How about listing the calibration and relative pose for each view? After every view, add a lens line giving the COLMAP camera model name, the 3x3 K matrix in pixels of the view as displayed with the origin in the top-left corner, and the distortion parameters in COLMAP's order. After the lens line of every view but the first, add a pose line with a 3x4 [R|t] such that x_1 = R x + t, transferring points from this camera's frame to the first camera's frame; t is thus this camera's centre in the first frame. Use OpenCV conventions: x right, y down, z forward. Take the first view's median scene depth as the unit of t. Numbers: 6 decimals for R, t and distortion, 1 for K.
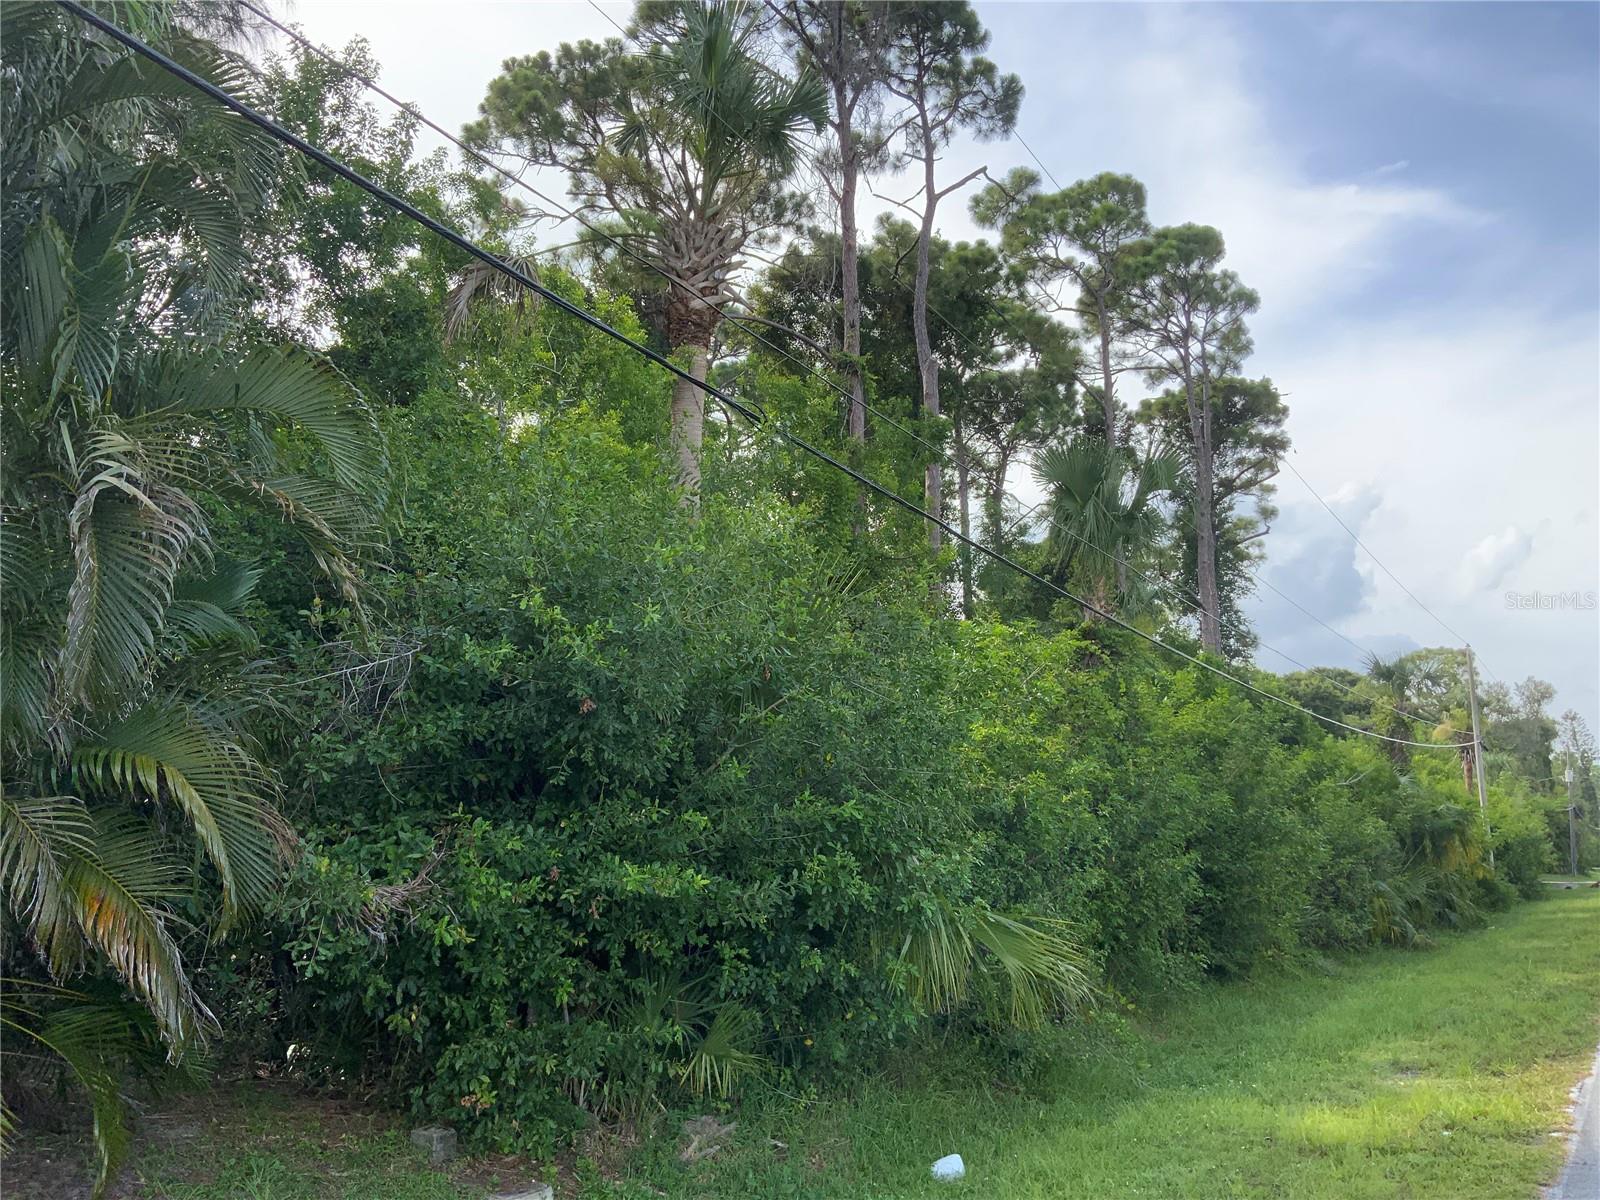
lens RADIAL K [[1338.1, 0, 800.0], [0, 1338.1, 600.0], [0, 0, 1]] dist [0.151117, -0.269501]
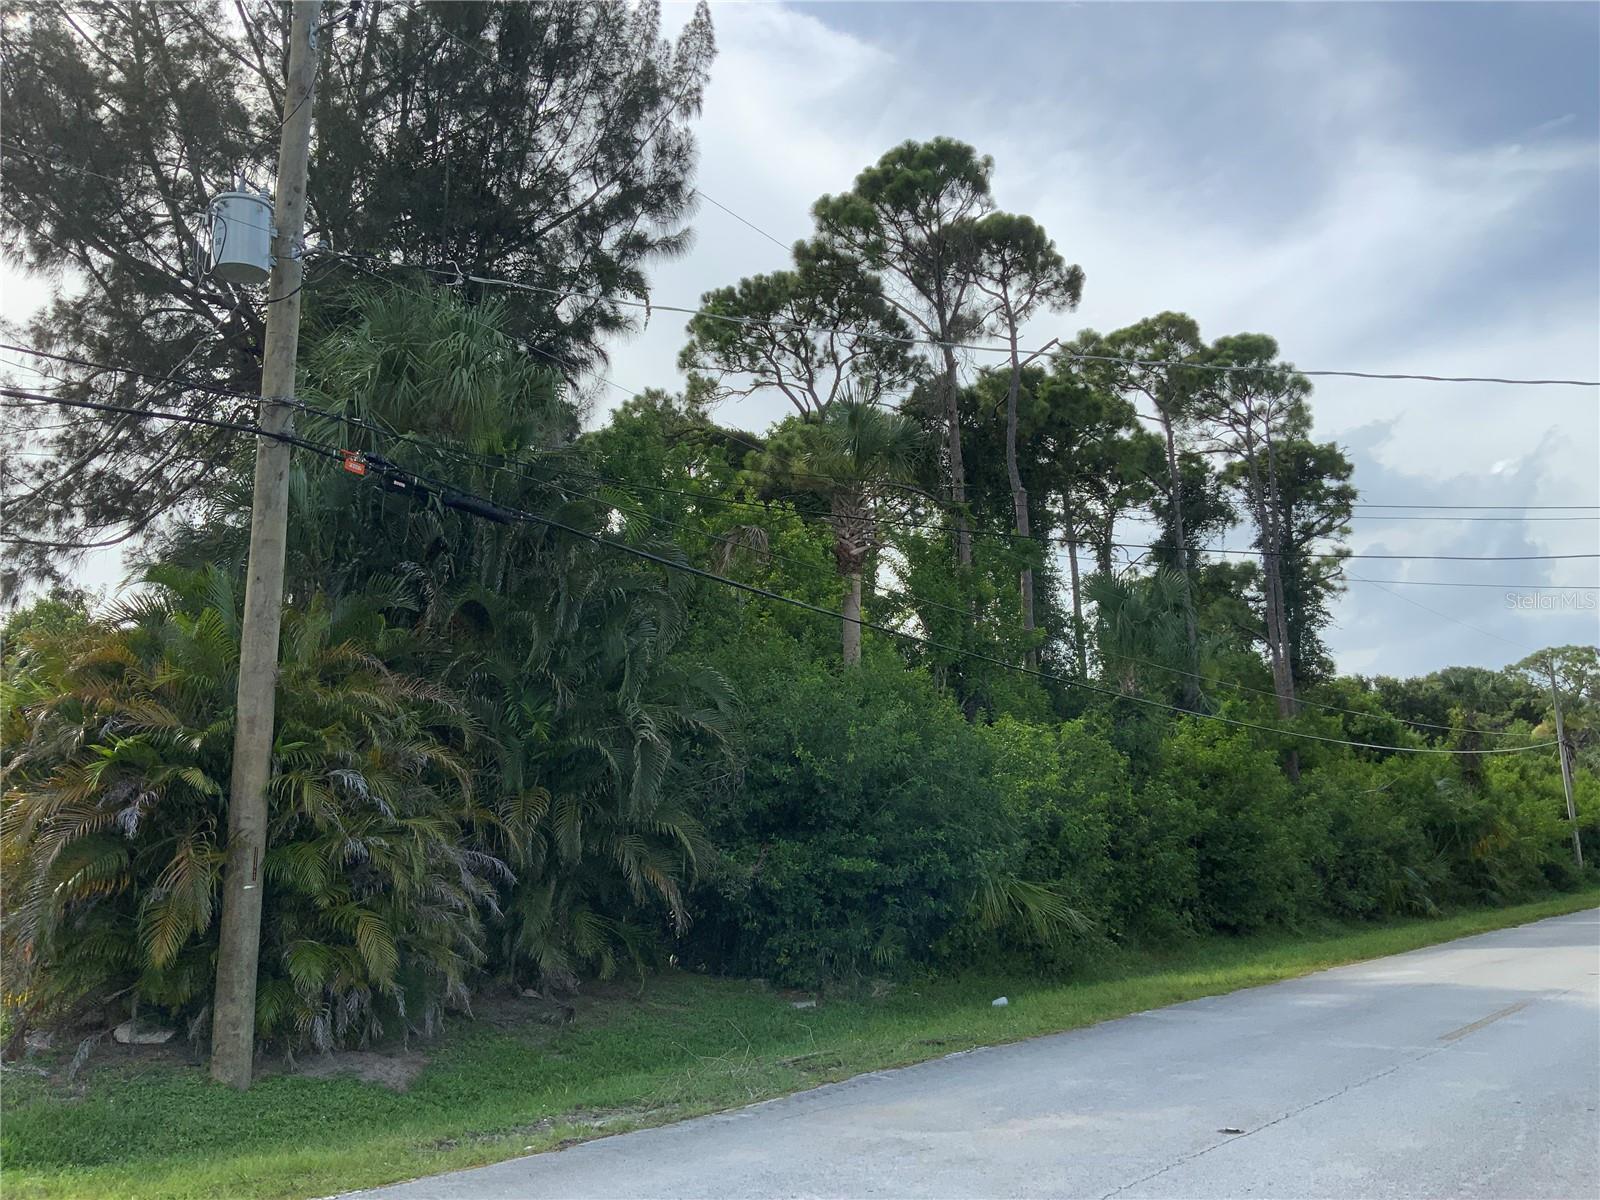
lens RADIAL K [[1340.7, 0, 805.1], [0, 1340.7, 600.6], [0, 0, 1]] dist [0.156447, -0.298745]
pose [[0.992807, -0.050176, -0.108703, 0.023177], [0.049371, 0.998730, -0.010089, -0.062146], [0.109071, 0.004650, 0.994023, -0.362250]]
